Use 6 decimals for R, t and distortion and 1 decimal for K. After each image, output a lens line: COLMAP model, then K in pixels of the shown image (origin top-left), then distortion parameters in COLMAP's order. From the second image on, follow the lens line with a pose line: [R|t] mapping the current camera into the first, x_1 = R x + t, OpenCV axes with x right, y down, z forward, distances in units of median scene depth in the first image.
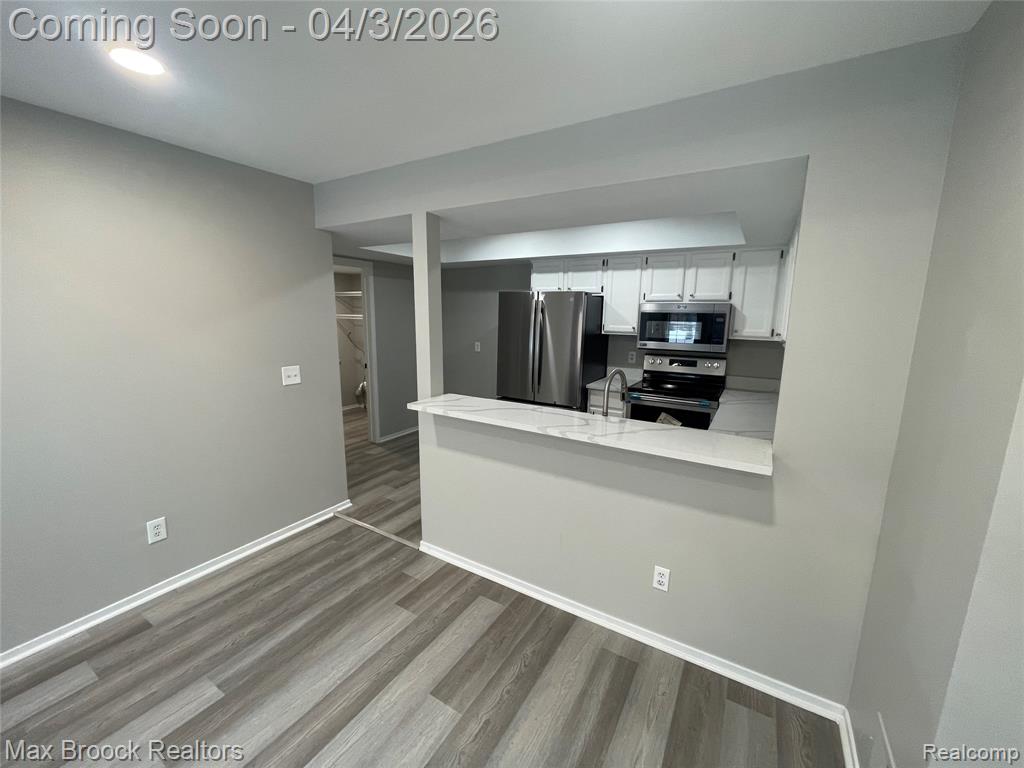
lens RADIAL K [[412.9, 0, 509.2], [0, 412.9, 384.4], [0, 0, 1]] dist [-0.000186, -0.000530]
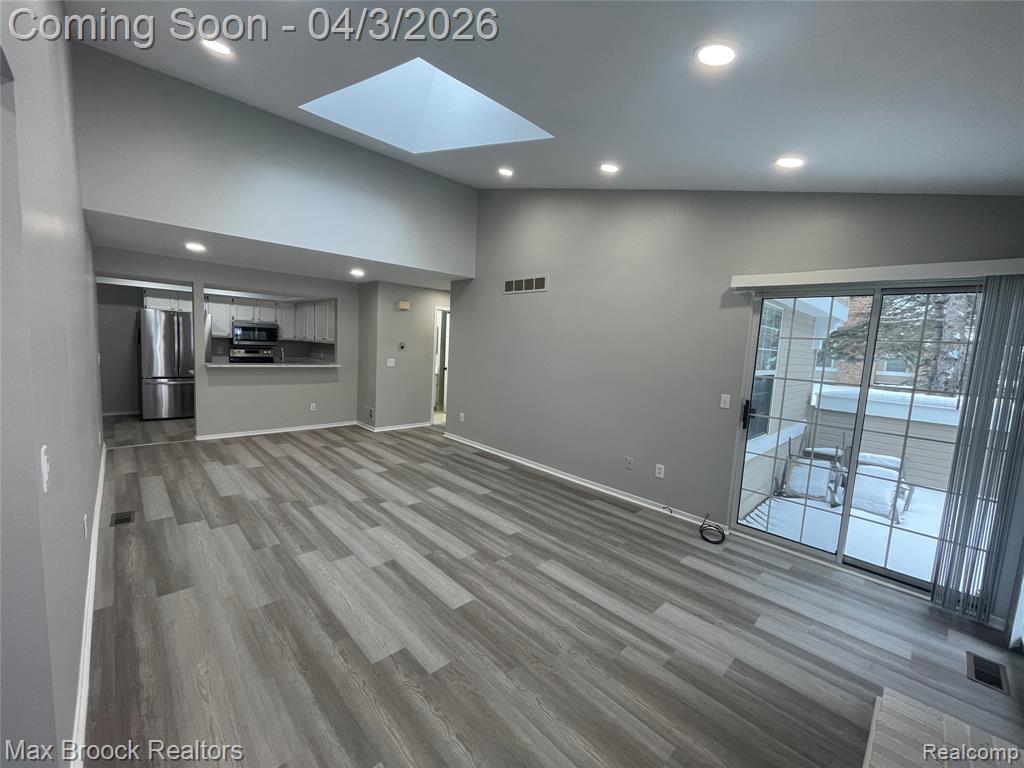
lens RADIAL K [[412.9, 0, 510.6], [0, 412.9, 389.8], [0, 0, 1]] dist [-0.000186, -0.000530]
pose [[0.270653, -0.111739, 0.956170, -1.271294], [0.118019, 0.989600, 0.082239, 0.121631], [-0.955415, 0.090588, 0.281026, -0.803048]]
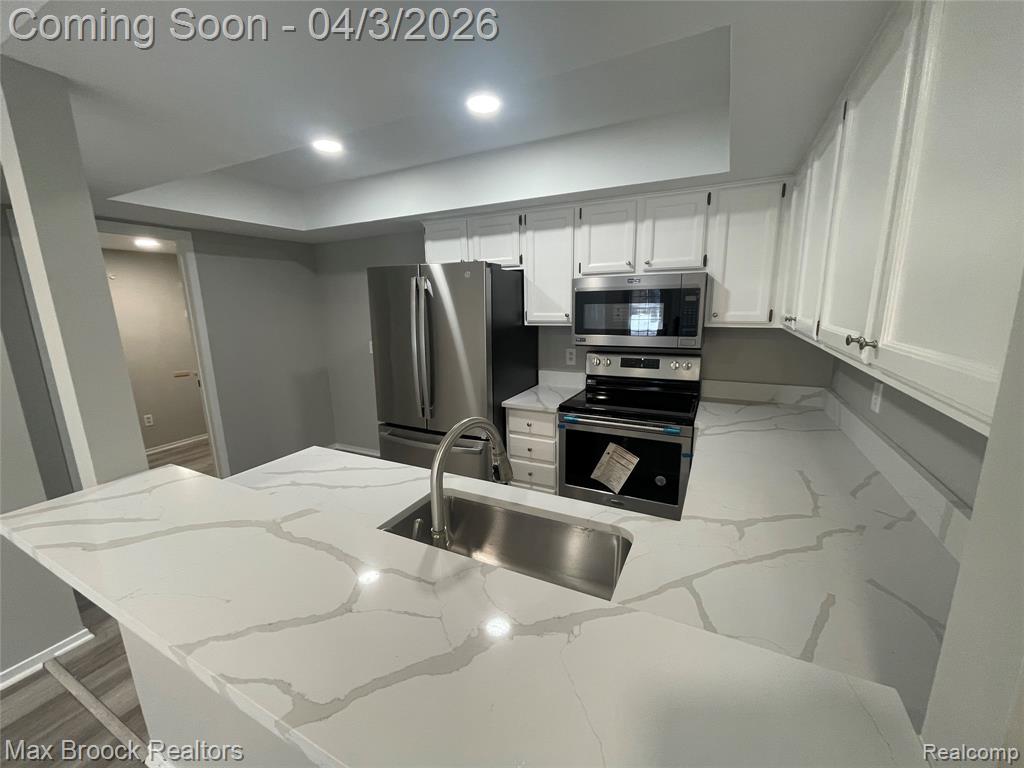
lens RADIAL K [[412.9, 0, 508.2], [0, 412.9, 383.6], [0, 0, 1]] dist [-0.000186, -0.000530]
pose [[0.996940, -0.047003, 0.062463, 0.161849], [0.045338, 0.998584, 0.027813, -0.049245], [-0.063682, -0.024896, 0.997660, 0.335605]]
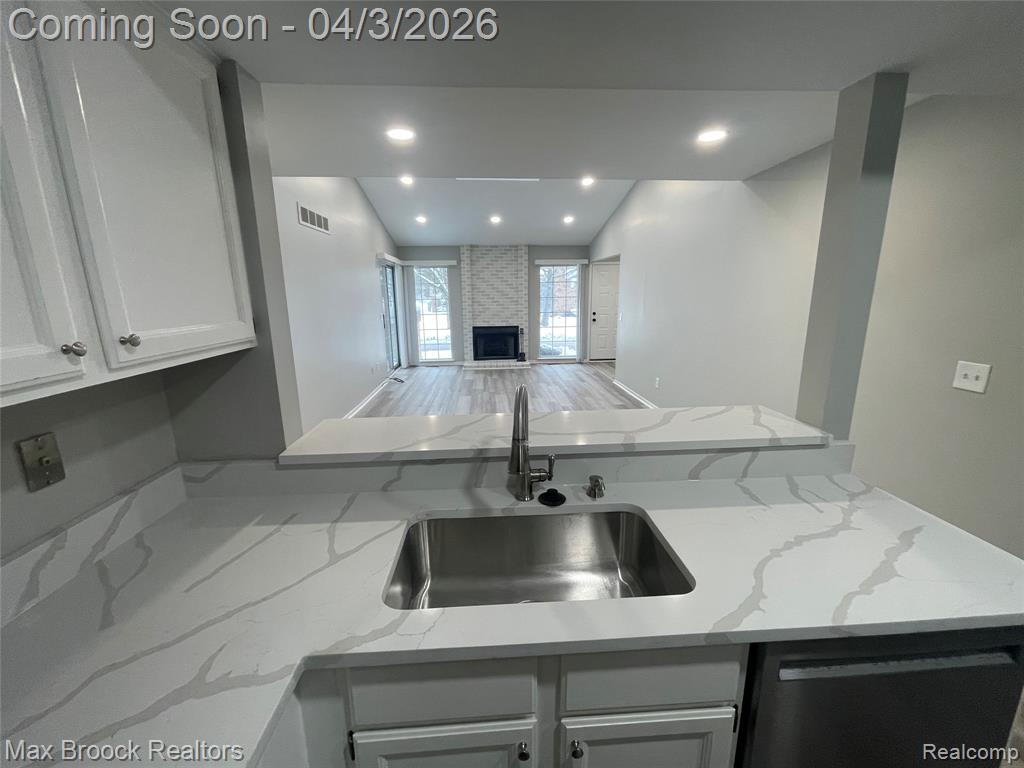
lens RADIAL K [[412.9, 0, 512.2], [0, 412.9, 386.2], [0, 0, 1]] dist [-0.000186, -0.000530]
pose [[-0.821724, 0.120744, -0.556948, 0.316876], [-0.097663, 0.933003, 0.346363, -0.120578], [0.561456, 0.339008, -0.754878, 0.791863]]
